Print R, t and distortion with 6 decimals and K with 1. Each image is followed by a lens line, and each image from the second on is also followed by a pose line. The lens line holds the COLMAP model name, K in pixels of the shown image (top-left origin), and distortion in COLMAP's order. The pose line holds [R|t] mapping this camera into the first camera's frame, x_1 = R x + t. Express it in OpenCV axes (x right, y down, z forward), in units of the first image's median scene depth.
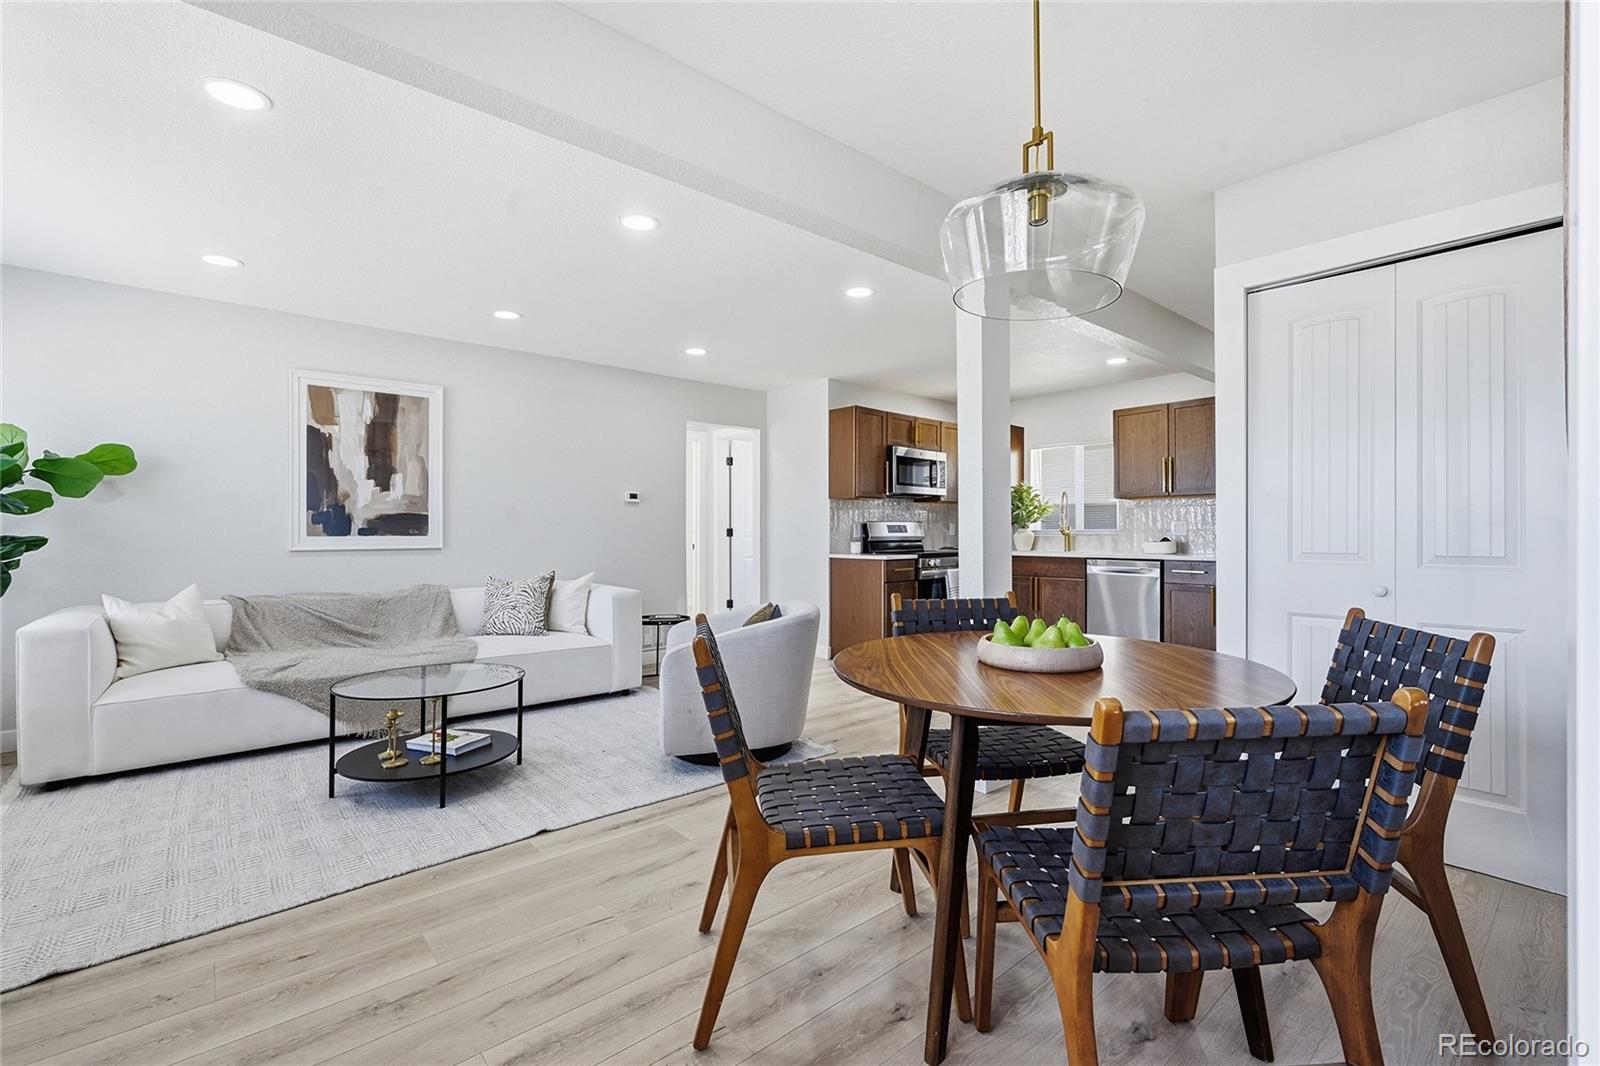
lens RADIAL K [[692.2, 0, 800.0], [0, 692.2, 533.0], [0, 0, 1]] dist [-0.000861, 0.000079]
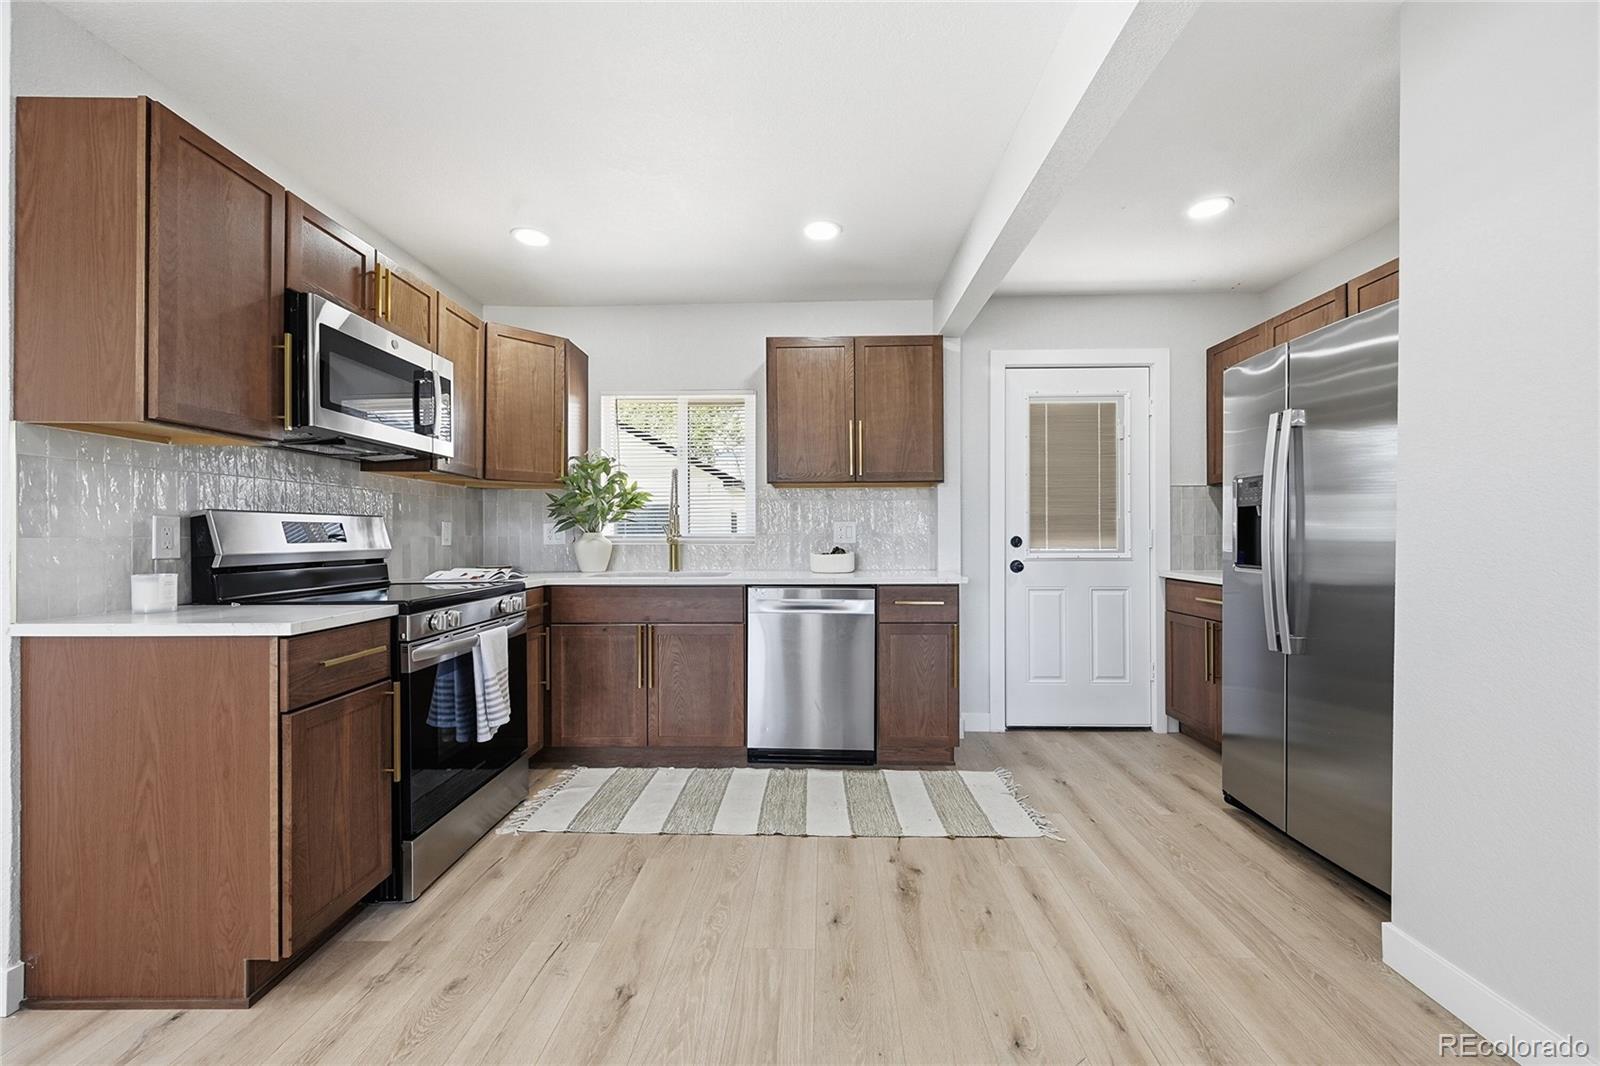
lens RADIAL K [[628.7, 0, 805.8], [0, 628.7, 537.7], [0, 0, 1]] dist [0.001072, 0.000073]
pose [[0.668788, -0.003224, 0.743446, 0.086372], [0.002657, 0.999995, 0.001947, -0.004191], [-0.743448, 0.000673, 0.668793, 0.782185]]
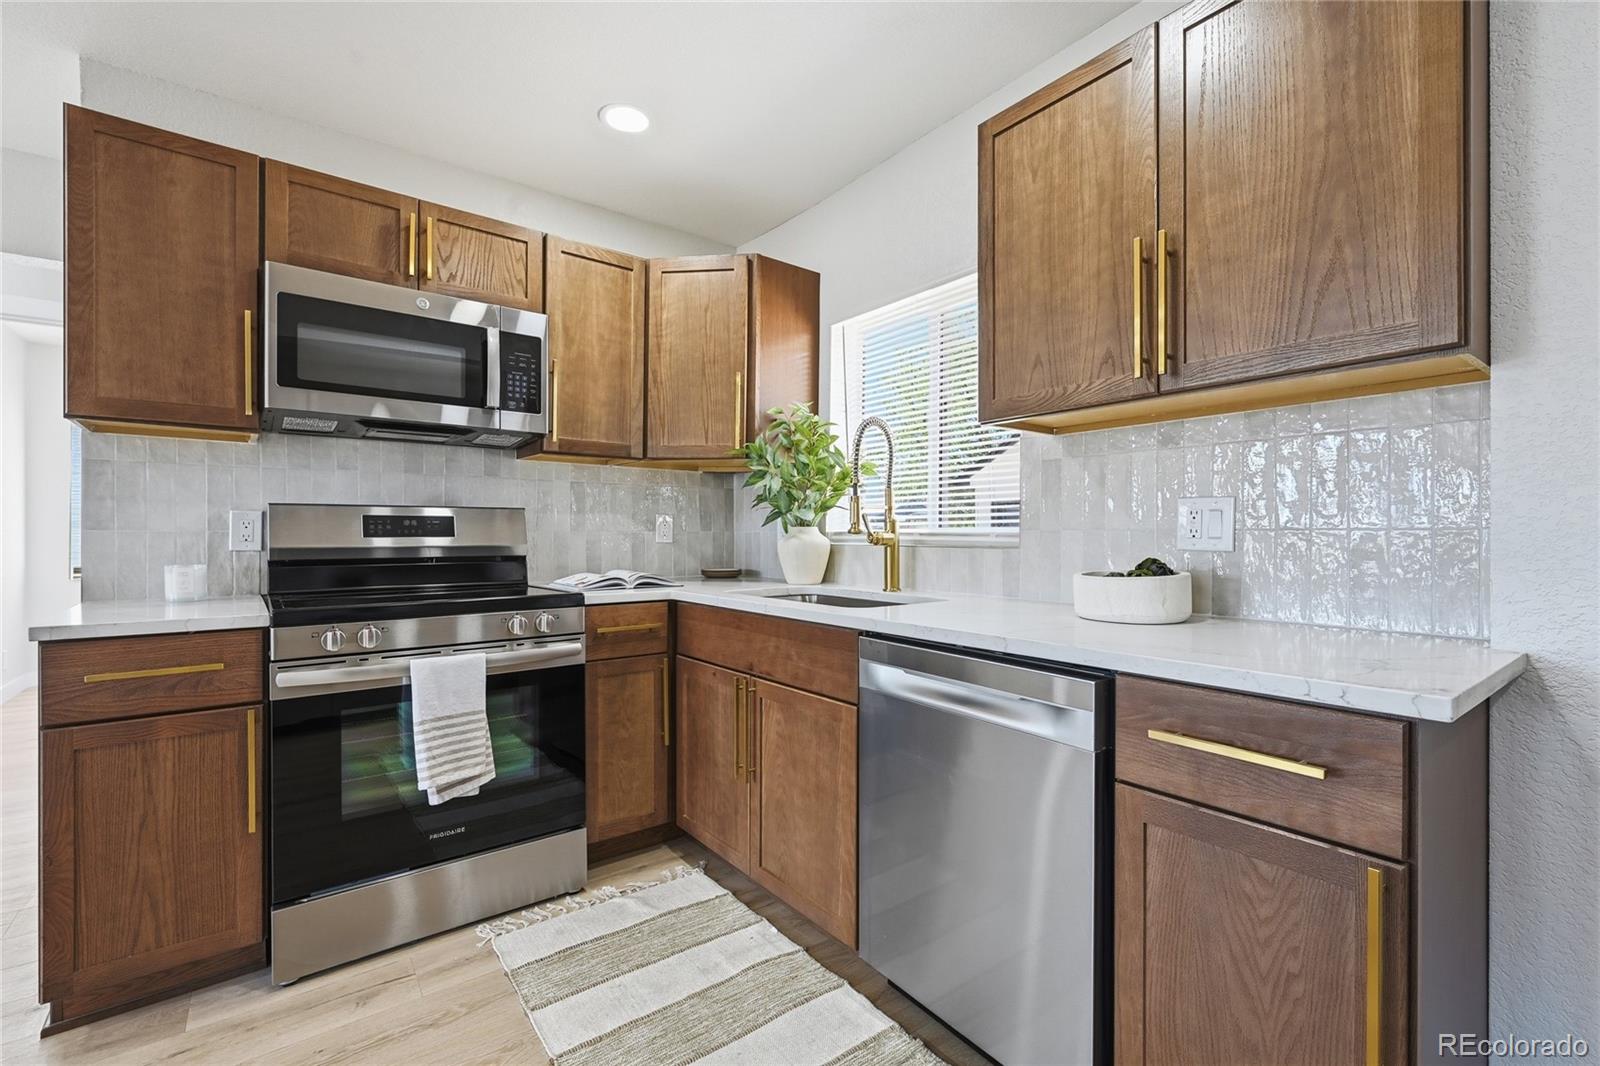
lens RADIAL K [[700.8, 0, 802.7], [0, 700.8, 535.6], [0, 0, 1]] dist [0.000651, -0.000112]
pose [[0.998434, 0.003428, -0.055833, 0.508606], [-0.003257, 0.999990, 0.003161, -0.003862], [0.055843, -0.002974, 0.998435, 0.898188]]
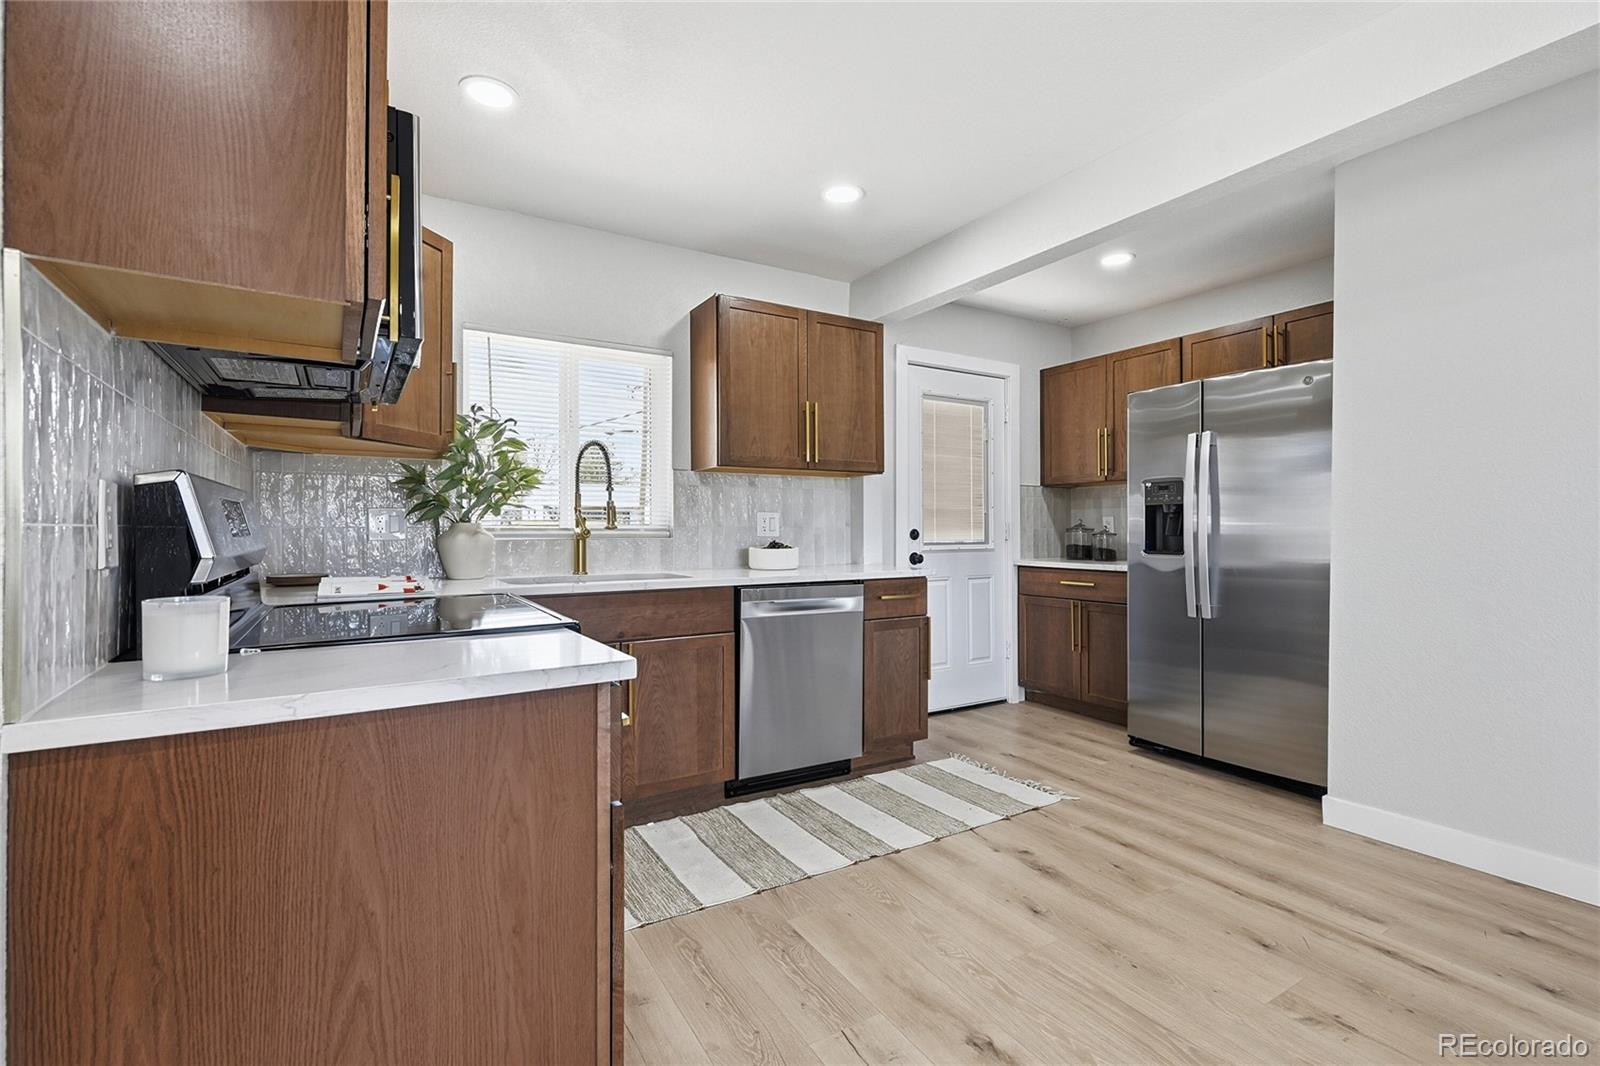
lens RADIAL K [[711.7, 0, 800.0], [0, 711.7, 533.0], [0, 0, 1]] dist [0.001603, 0.000447]
pose [[0.157265, -0.002635, 0.987553, -0.070228], [0.001652, 0.999996, 0.002405, -0.001664], [-0.987555, 0.001253, 0.157268, 1.104465]]
